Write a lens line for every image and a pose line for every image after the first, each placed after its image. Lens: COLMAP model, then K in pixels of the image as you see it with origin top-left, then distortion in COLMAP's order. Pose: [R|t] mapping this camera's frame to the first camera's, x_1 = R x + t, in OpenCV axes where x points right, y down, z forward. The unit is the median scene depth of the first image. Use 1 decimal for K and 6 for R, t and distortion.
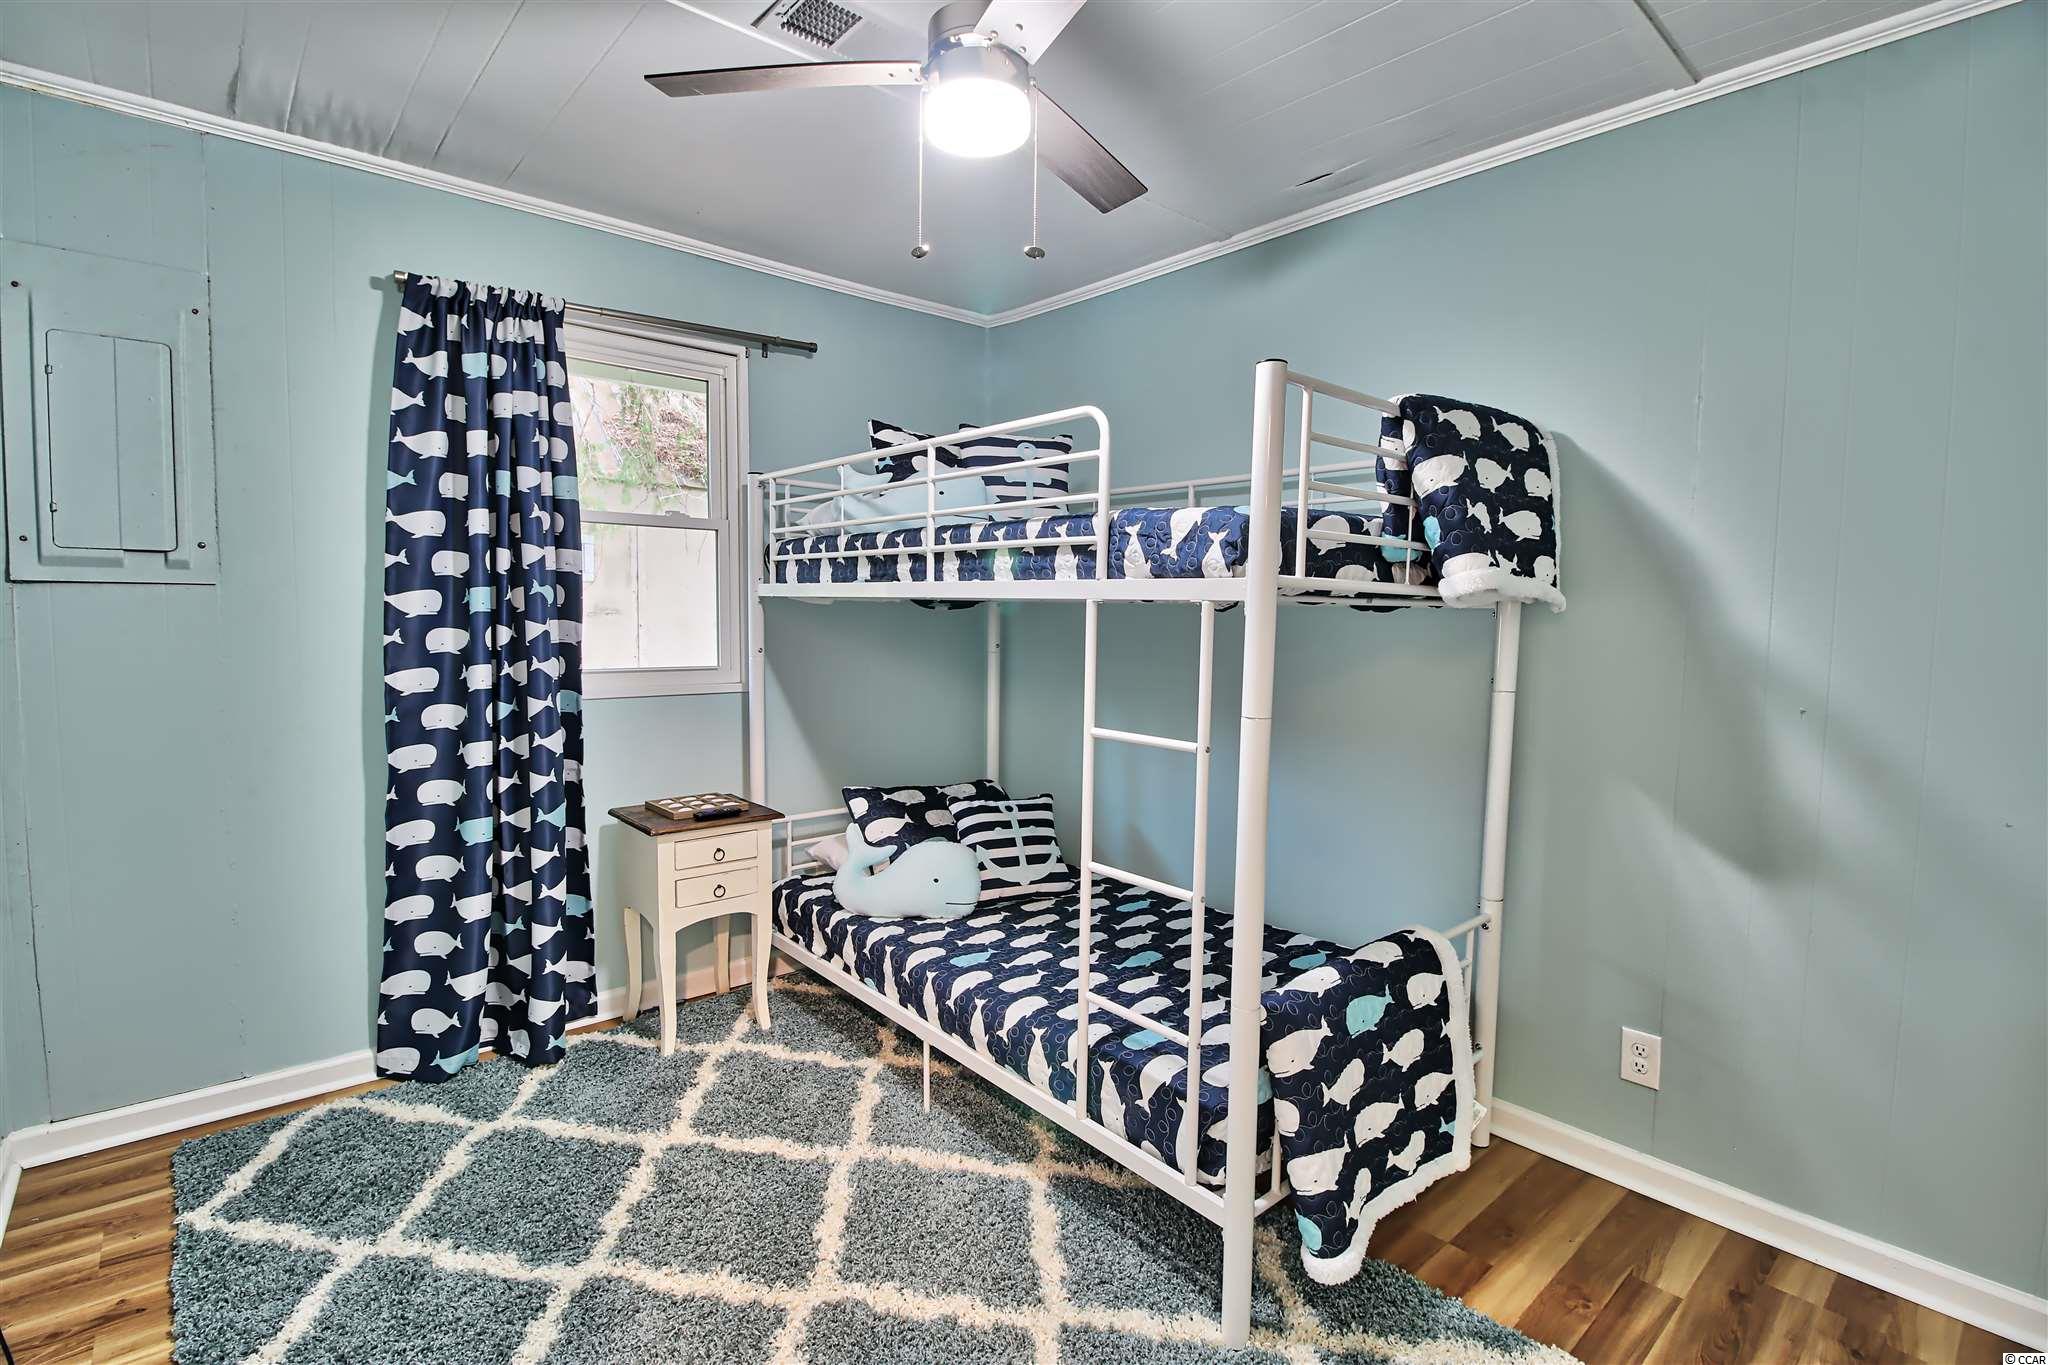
lens RADIAL K [[947.9, 0, 1015.5], [0, 947.9, 676.1], [0, 0, 1]] dist [0.001382, -0.014328]
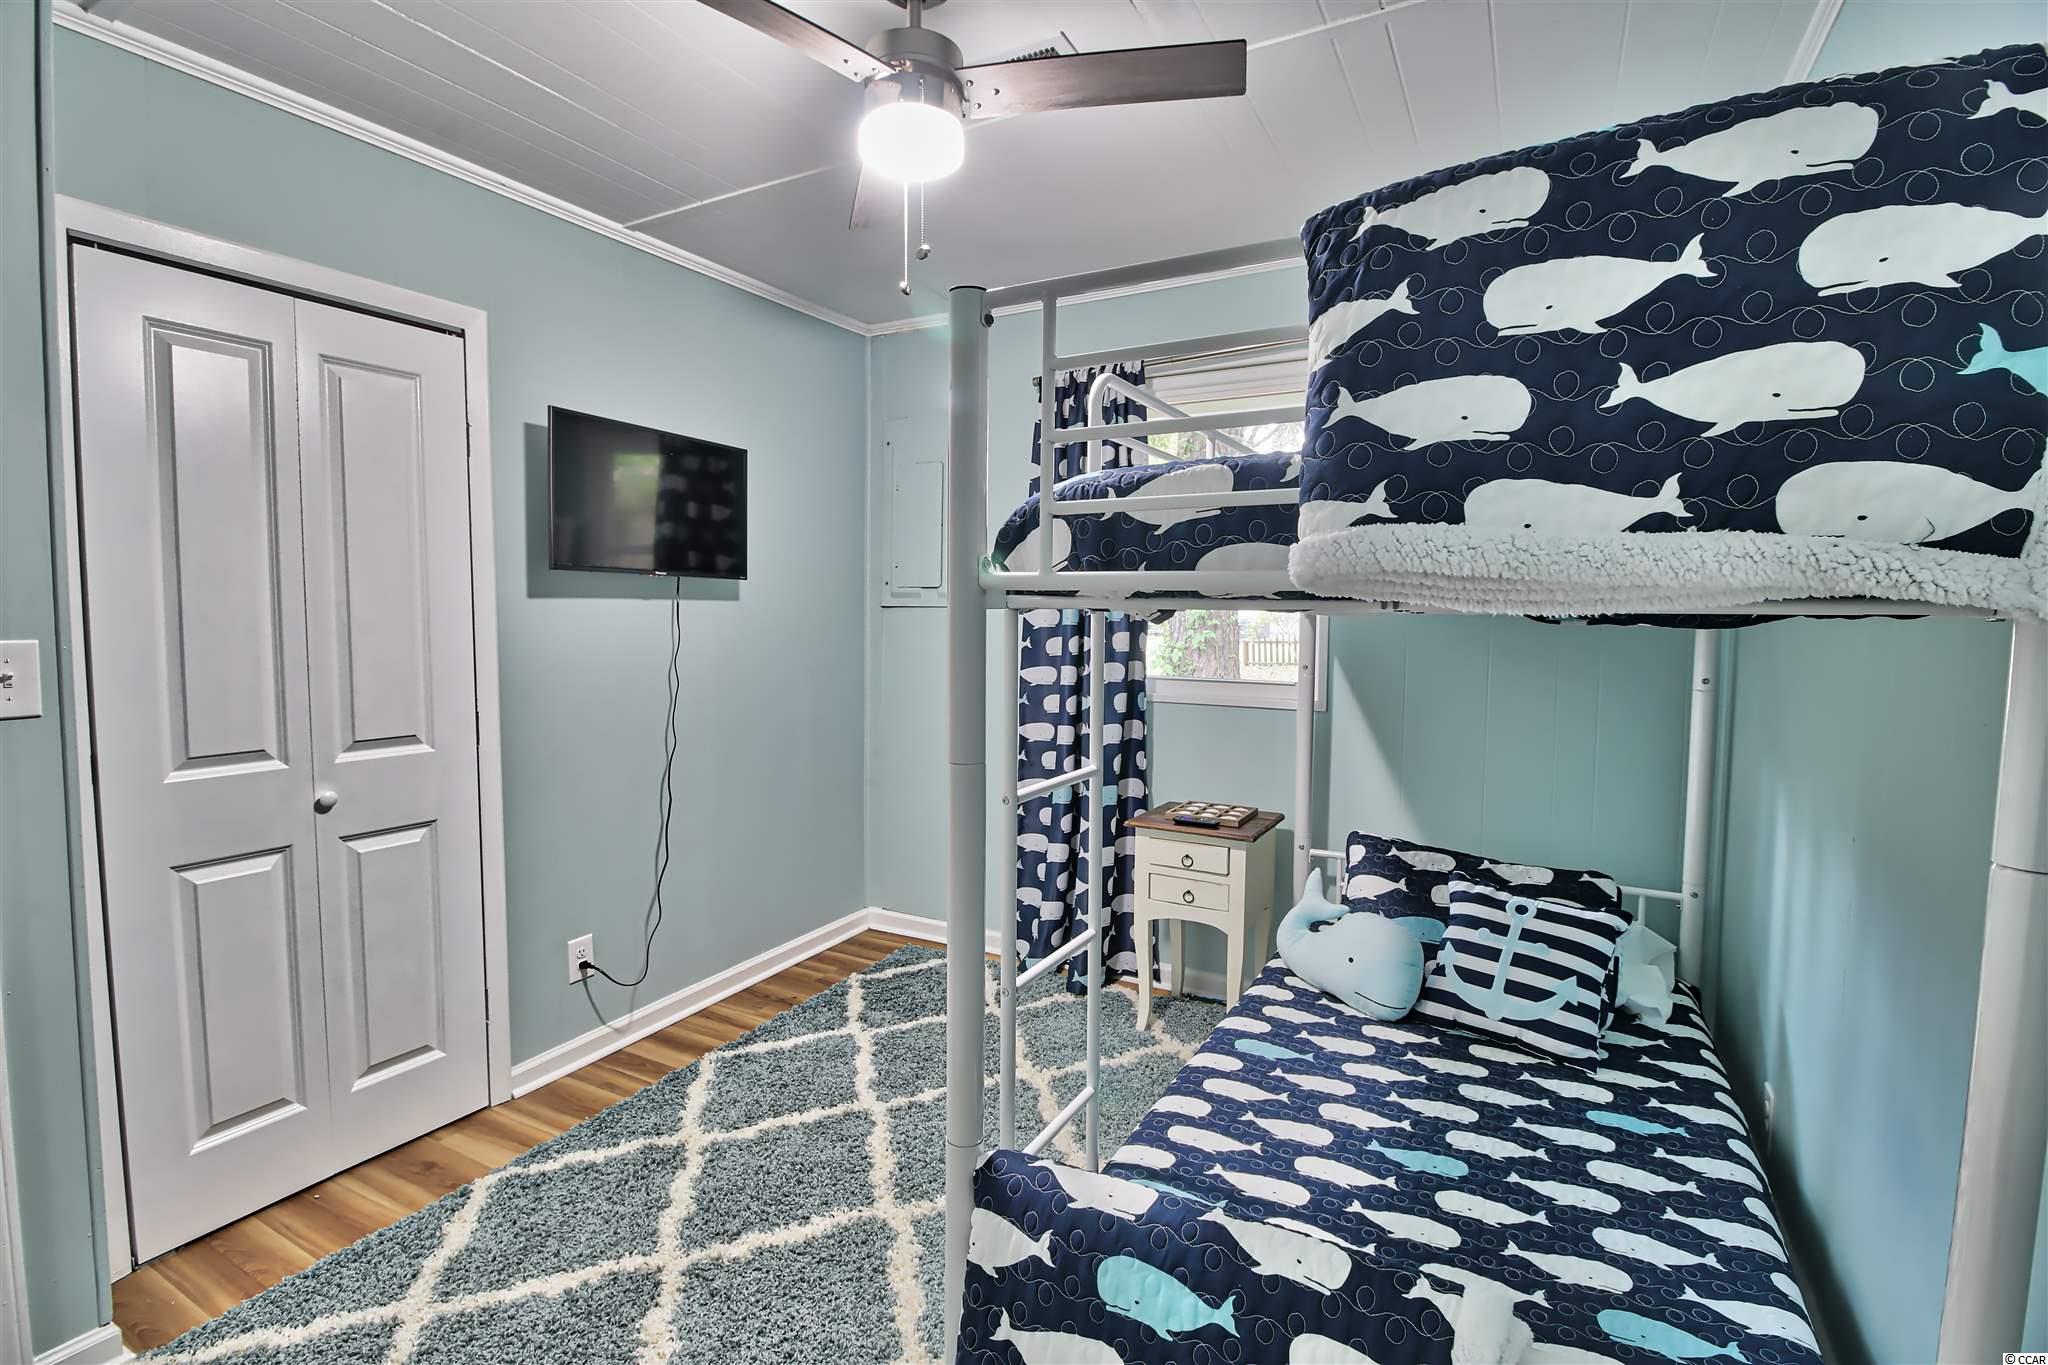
lens RADIAL K [[947.9, 0, 1015.5], [0, 947.9, 676.1], [0, 0, 1]] dist [0.001382, -0.014328]
pose [[0.343713, 0.052889, -0.937584, 0.577013], [-0.068903, 0.997142, 0.030989, -0.031123], [0.936543, 0.053951, 0.346375, 0.454481]]
